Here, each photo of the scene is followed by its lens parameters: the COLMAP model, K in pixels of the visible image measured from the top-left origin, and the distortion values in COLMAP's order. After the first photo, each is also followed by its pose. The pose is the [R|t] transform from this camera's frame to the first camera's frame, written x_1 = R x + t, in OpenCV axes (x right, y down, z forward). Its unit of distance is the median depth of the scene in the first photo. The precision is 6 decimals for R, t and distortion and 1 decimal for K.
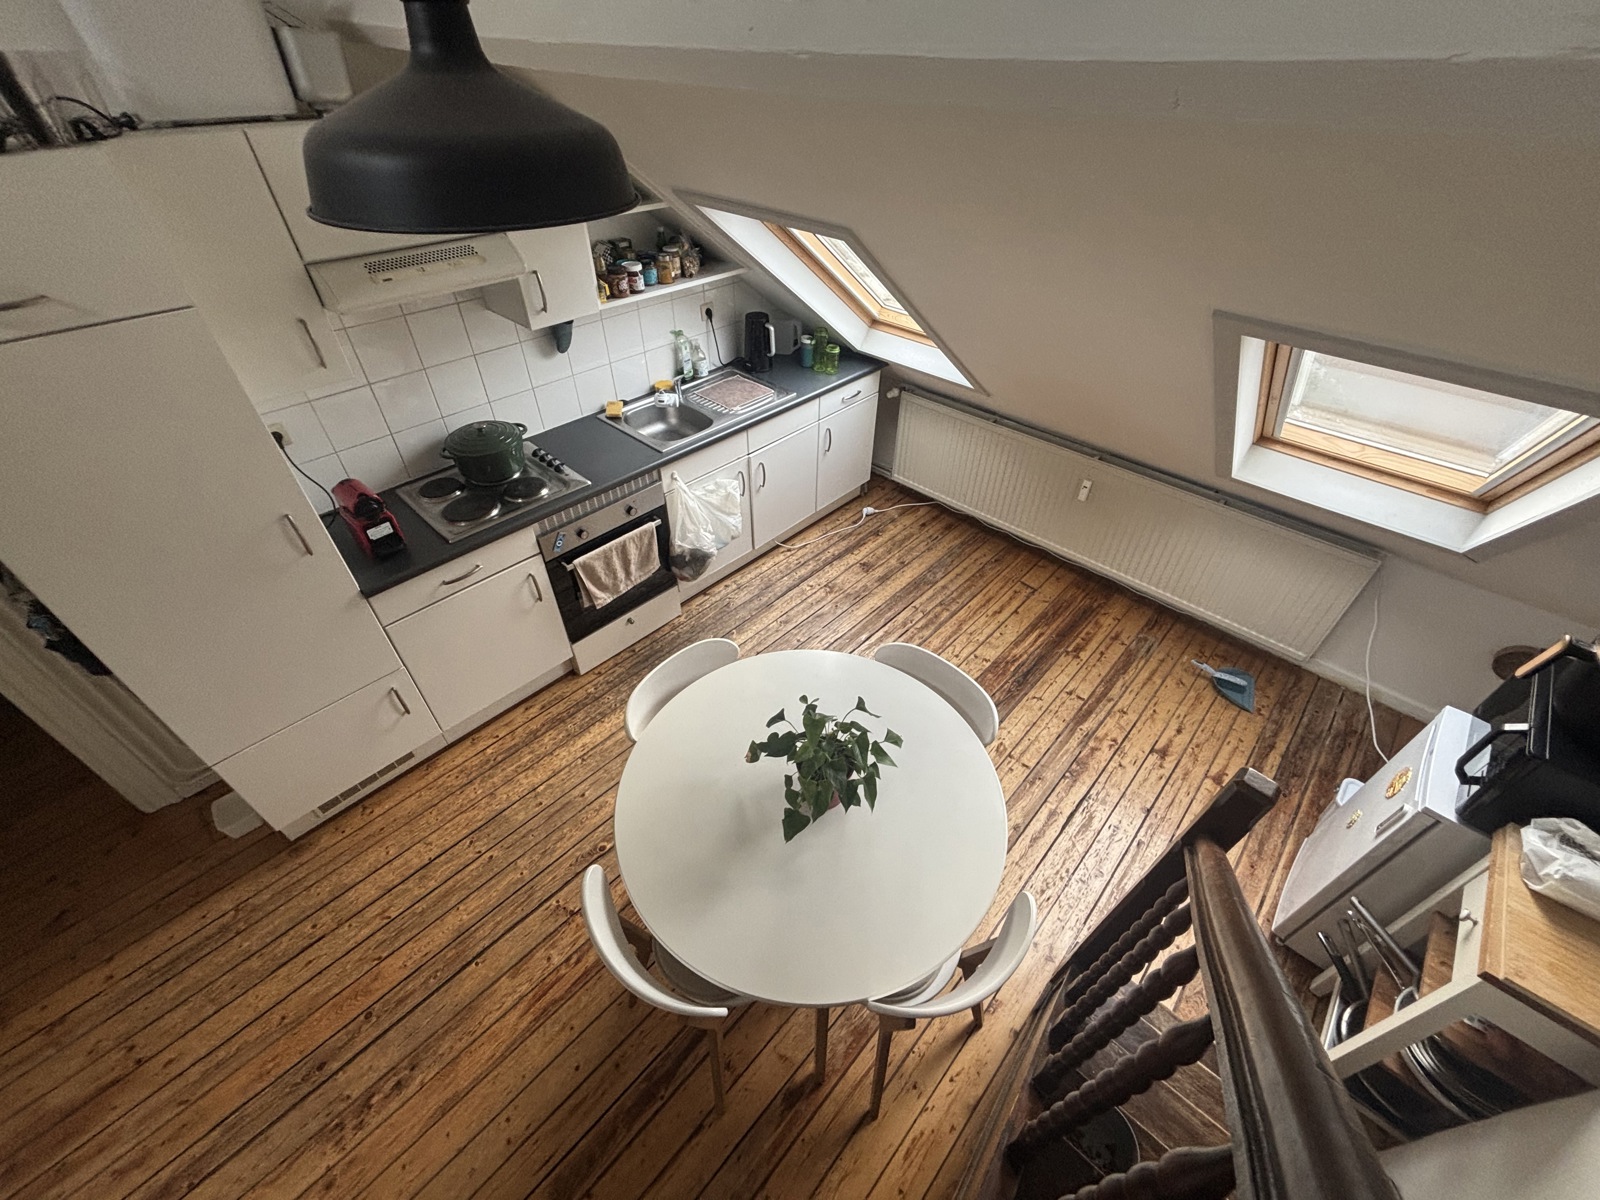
lens RADIAL K [[641.9, 0, 798.7], [0, 641.9, 601.6], [0, 0, 1]] dist [0.000035, -0.000433]
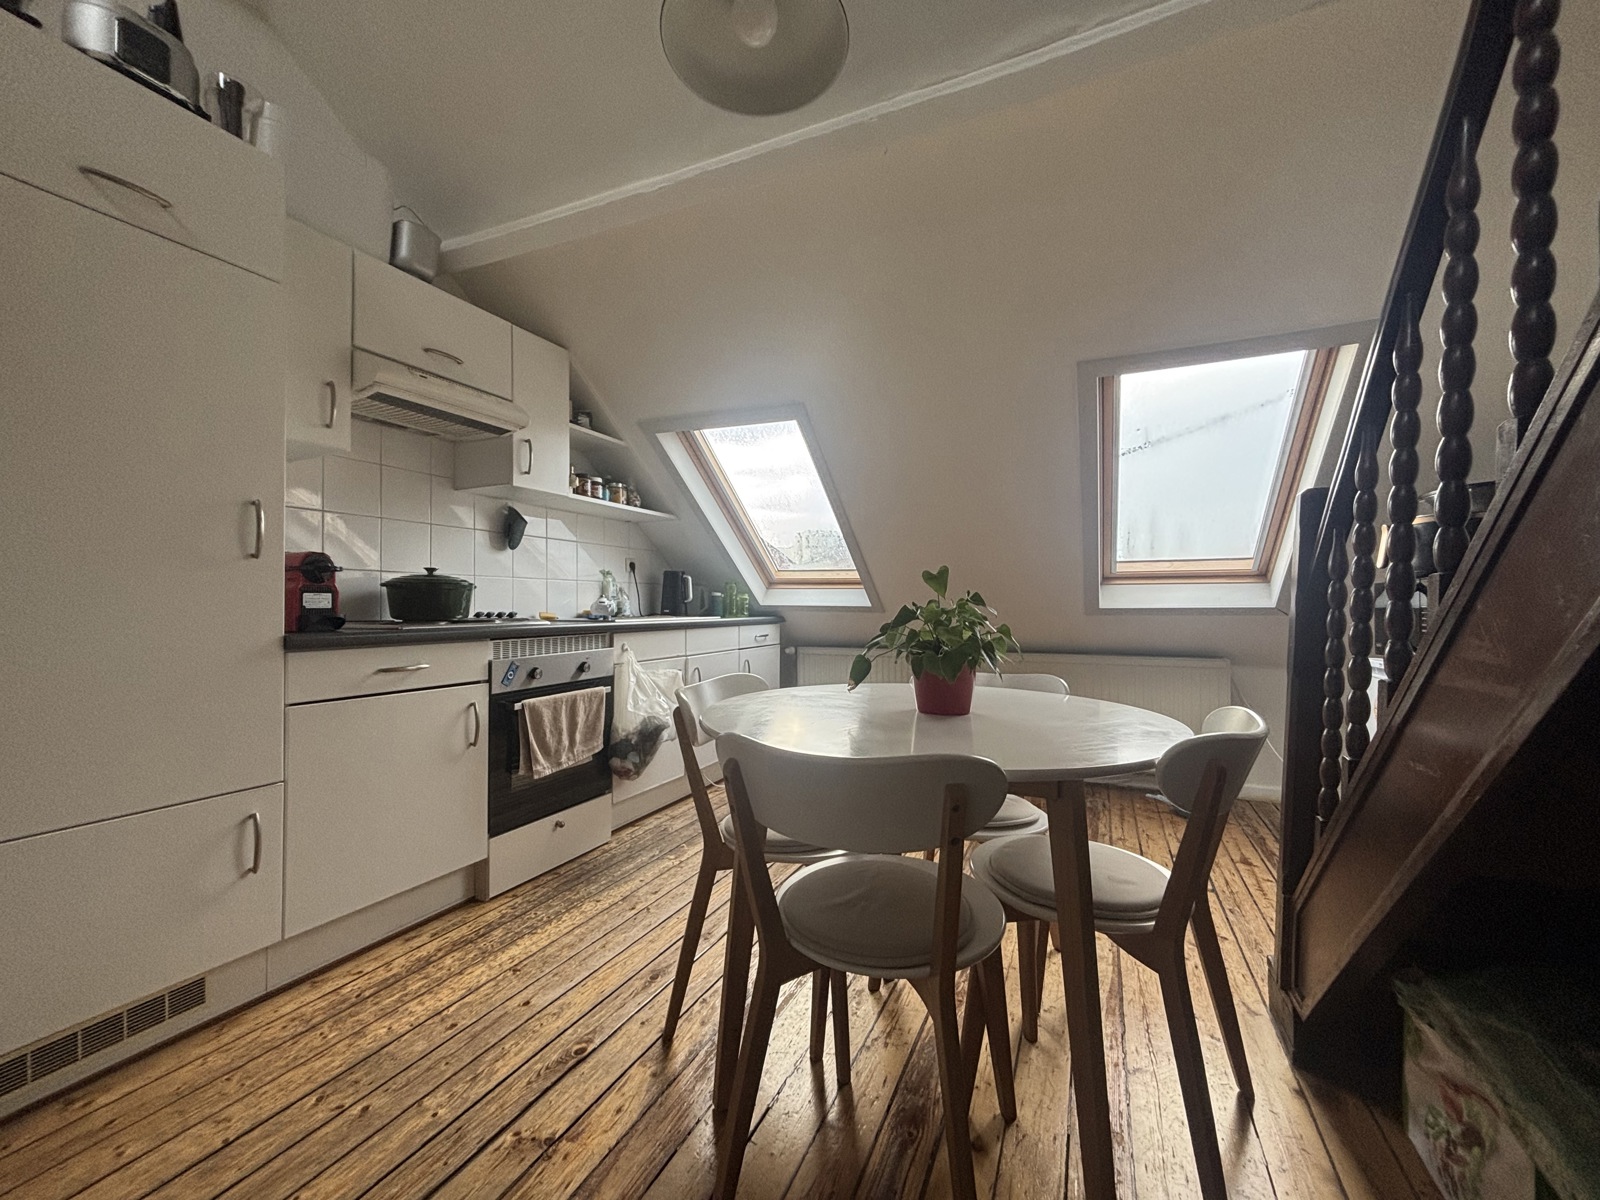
lens RADIAL K [[641.9, 0, 789.5], [0, 641.9, 612.1], [0, 0, 1]] dist [0.000035, -0.000433]
pose [[0.950208, -0.007325, 0.311531, -0.260125], [0.211612, 0.749032, -0.627830, 0.423043], [-0.228748, 0.662493, 0.713286, 0.222822]]
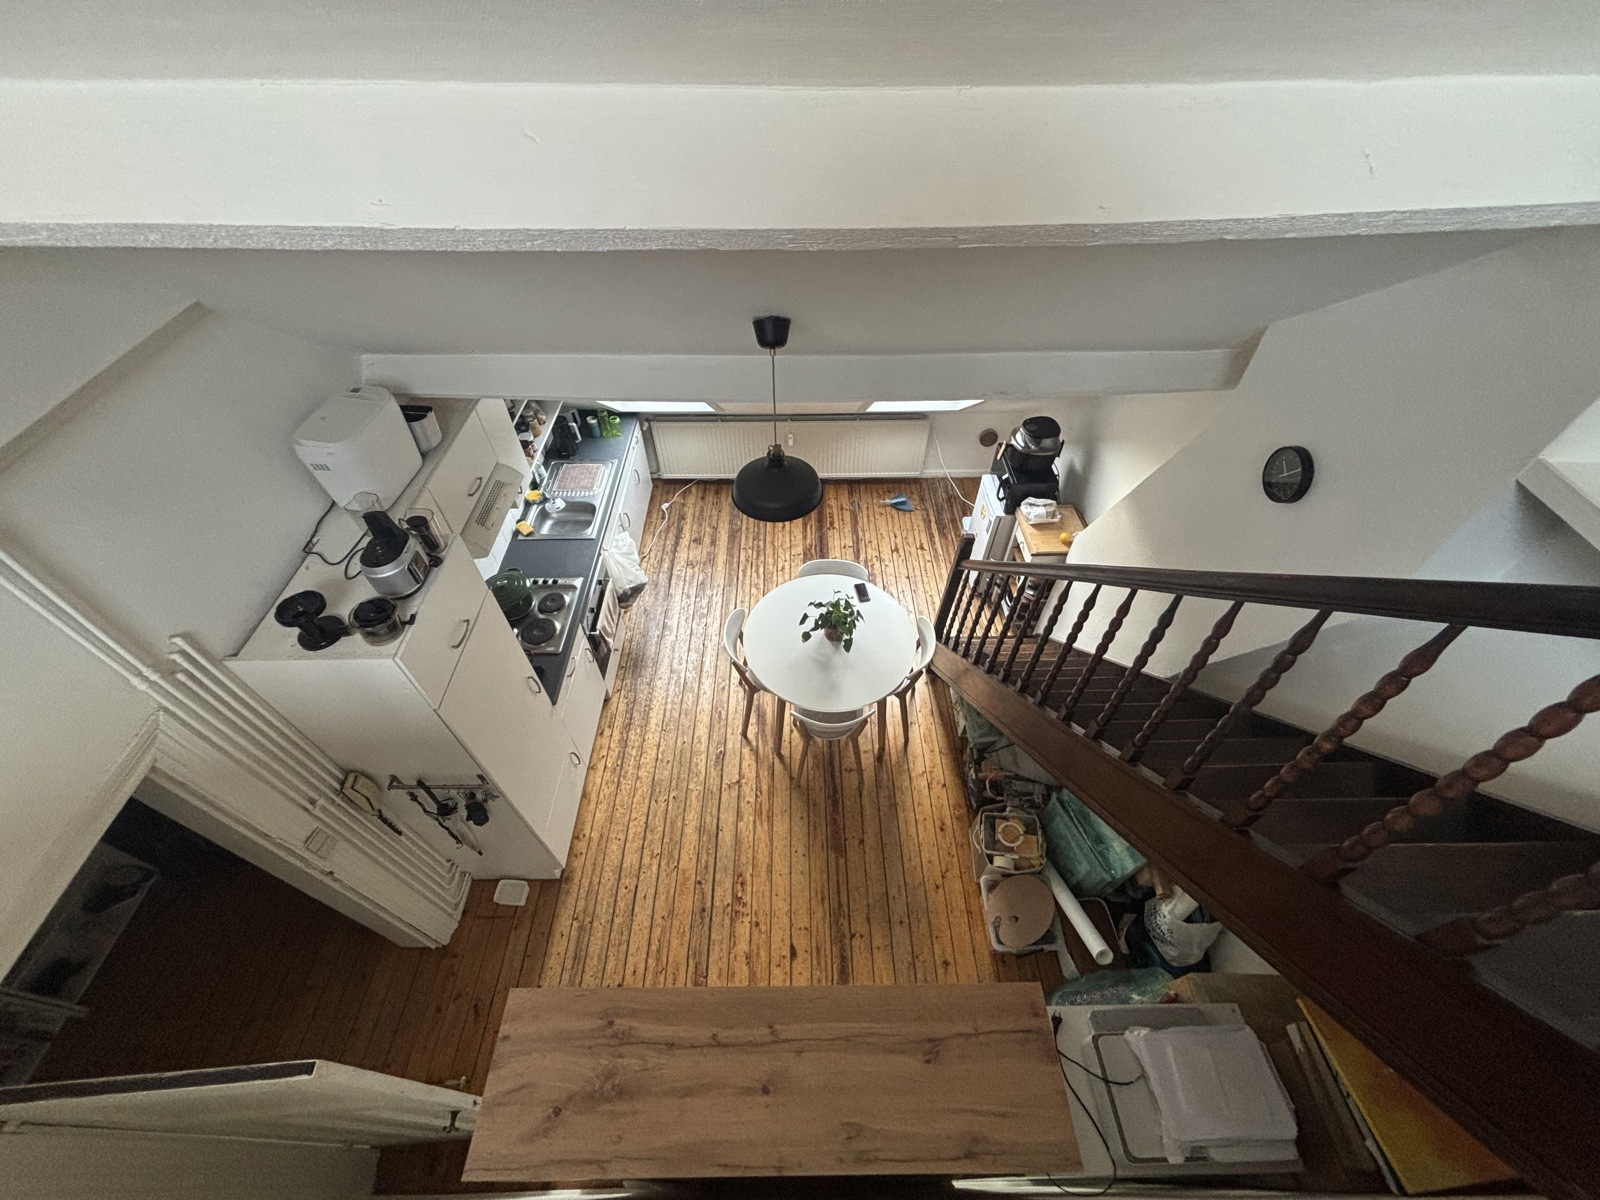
lens RADIAL K [[641.9, 0, 801.2], [0, 641.9, 609.7], [0, 0, 1]] dist [0.000035, -0.000433]
pose [[0.718248, -0.530165, 0.450606, -0.624617], [0.462350, 0.847625, 0.260314, -0.255767], [-0.519954, 0.021368, 0.853927, -0.524643]]
